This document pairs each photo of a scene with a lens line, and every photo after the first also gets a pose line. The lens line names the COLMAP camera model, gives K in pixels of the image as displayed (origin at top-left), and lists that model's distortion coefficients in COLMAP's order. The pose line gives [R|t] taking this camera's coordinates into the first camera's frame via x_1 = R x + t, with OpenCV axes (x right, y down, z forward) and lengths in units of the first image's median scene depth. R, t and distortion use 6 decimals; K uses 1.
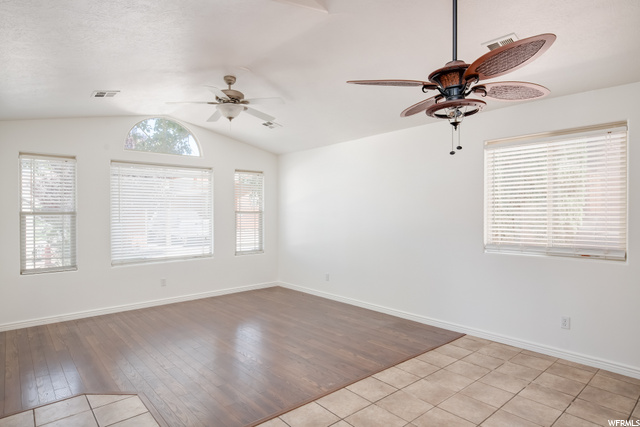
lens RADIAL K [[361.2, 0, 320.0], [0, 361.2, 213.5], [0, 0, 1]] dist [-0.006413, -0.000922]
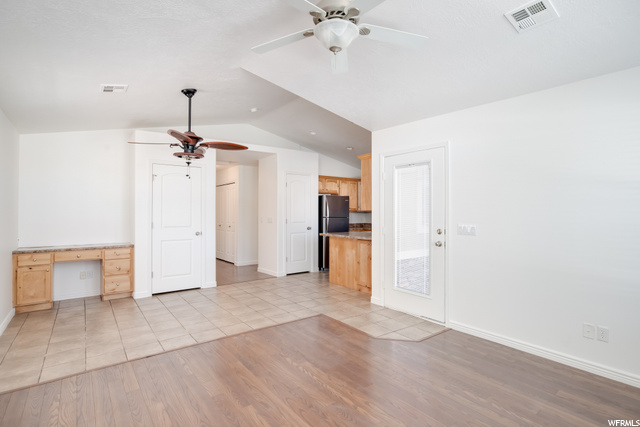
lens RADIAL K [[324.6, 0, 320.0], [0, 324.6, 213.5], [0, 0, 1]] dist [-0.001955, -0.000085]
pose [[-0.997279, -0.000390, 0.073714, -0.273988], [-0.000151, 0.999995, 0.003260, 0.008296], [-0.073715, 0.003240, -0.997274, 1.617985]]
